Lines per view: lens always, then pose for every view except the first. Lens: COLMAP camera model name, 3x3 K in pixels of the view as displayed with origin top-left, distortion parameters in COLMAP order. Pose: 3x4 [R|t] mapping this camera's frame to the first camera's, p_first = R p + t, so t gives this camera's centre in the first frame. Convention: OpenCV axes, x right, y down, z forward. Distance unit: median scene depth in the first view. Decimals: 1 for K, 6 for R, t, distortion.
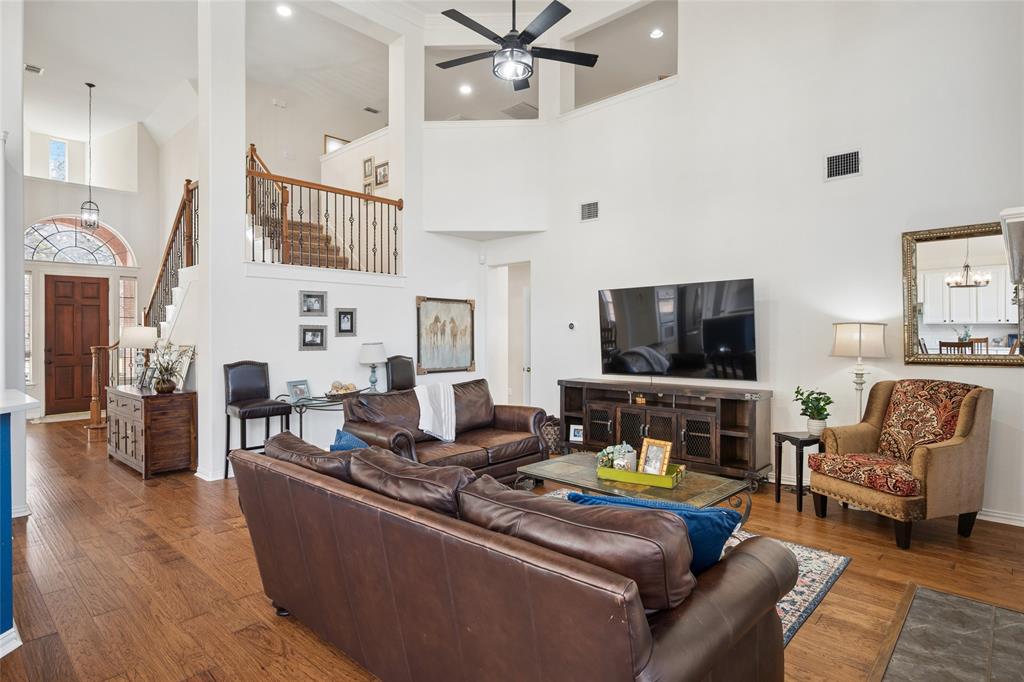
lens RADIAL K [[528.7, 0, 495.6], [0, 528.7, 343.3], [0, 0, 1]] dist [0.007788, -0.000222]
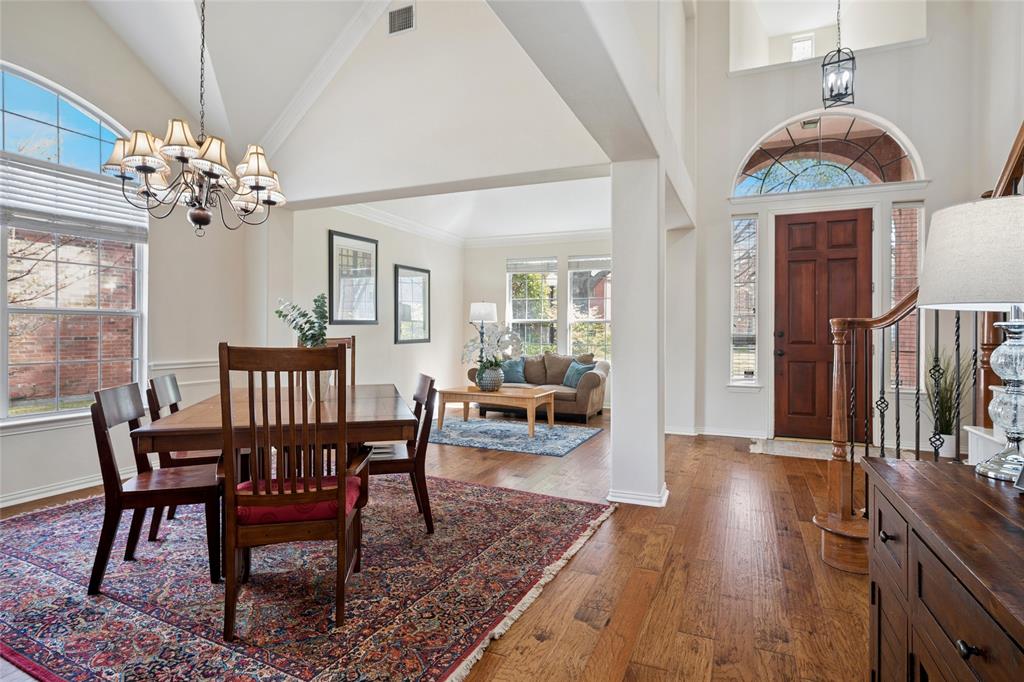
lens RADIAL K [[528.7, 0, 515.3], [0, 528.7, 337.9], [0, 0, 1]] dist [0.007788, -0.000222]
pose [[0.344292, 0.004294, -0.938853, -0.348214], [-0.001236, 0.999991, 0.004120, 0.014592], [0.938862, -0.000258, 0.344294, 0.475482]]
